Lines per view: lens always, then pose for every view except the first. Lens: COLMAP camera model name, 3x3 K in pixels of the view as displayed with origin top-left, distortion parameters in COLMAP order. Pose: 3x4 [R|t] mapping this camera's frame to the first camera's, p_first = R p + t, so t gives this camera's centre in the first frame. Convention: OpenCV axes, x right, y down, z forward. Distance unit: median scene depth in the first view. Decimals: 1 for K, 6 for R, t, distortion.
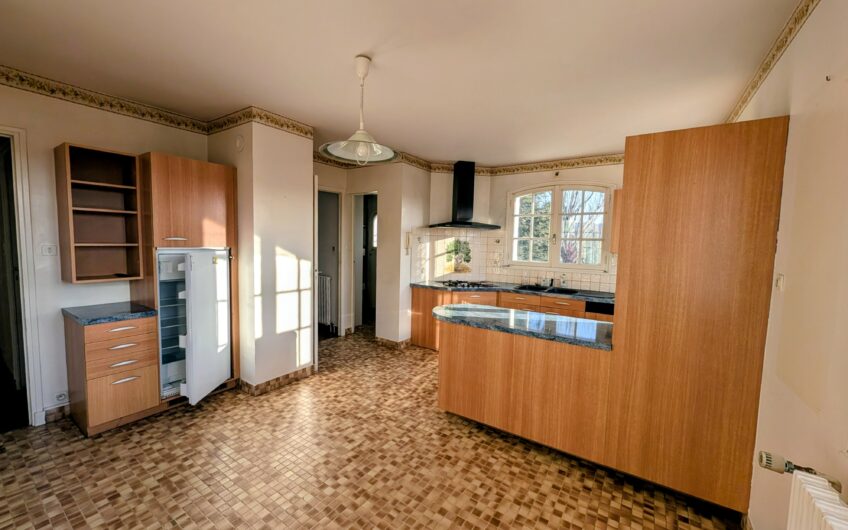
lens RADIAL K [[324.1, 0, 427.7], [0, 324.1, 263.9], [0, 0, 1]] dist [-0.002045, -0.000420]
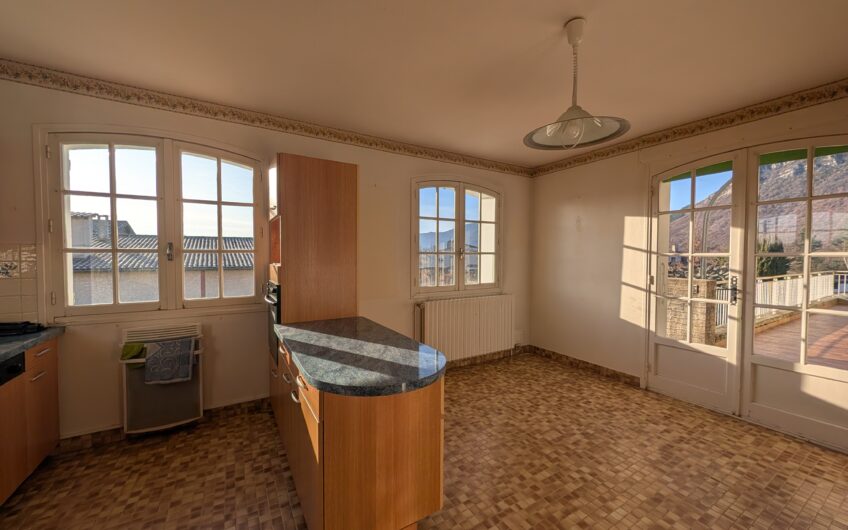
lens RADIAL K [[324.1, 0, 427.7], [0, 324.1, 263.9], [0, 0, 1]] dist [-0.002045, -0.000420]
pose [[-0.902958, -0.040353, 0.427830, -0.237903], [0.003130, 0.994937, 0.100449, -0.095318], [-0.429717, 0.092040, -0.898260, 1.937861]]
